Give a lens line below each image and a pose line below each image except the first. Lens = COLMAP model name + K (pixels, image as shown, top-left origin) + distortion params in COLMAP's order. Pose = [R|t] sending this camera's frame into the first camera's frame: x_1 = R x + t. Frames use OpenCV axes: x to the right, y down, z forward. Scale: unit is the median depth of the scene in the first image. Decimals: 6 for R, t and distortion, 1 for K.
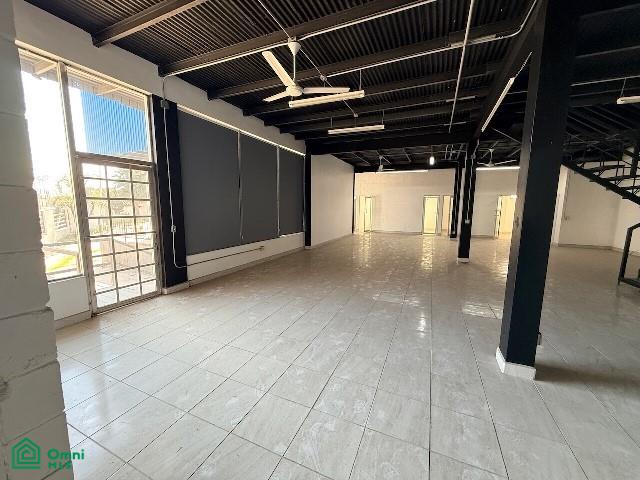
lens RADIAL K [[256.5, 0, 319.2], [0, 256.5, 239.0], [0, 0, 1]] dist [0.001616, -0.000306]
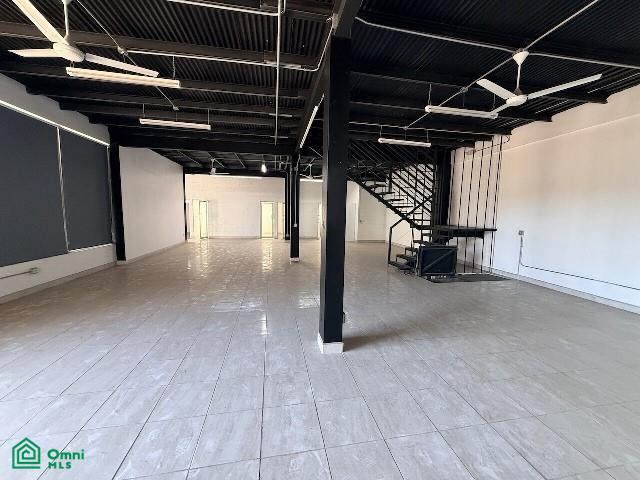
lens RADIAL K [[256.5, 0, 319.0], [0, 256.5, 239.4], [0, 0, 1]] dist [0.001616, -0.000306]
pose [[0.826619, -0.052609, 0.560297, 0.036388], [0.062472, 0.998046, 0.001545, -0.002067], [-0.559284, 0.033726, 0.828290, 0.008742]]
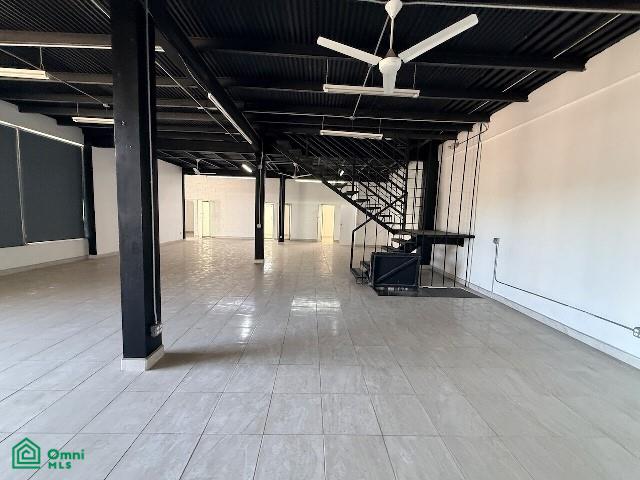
lens RADIAL K [[256.5, 0, 321.4], [0, 256.5, 239.5], [0, 0, 1]] dist [0.001616, -0.000306]
pose [[0.903433, -0.017505, 0.428372, 0.497674], [0.027905, 0.999448, -0.018009, 0.023169], [-0.427820, 0.028224, 0.903423, -0.131558]]
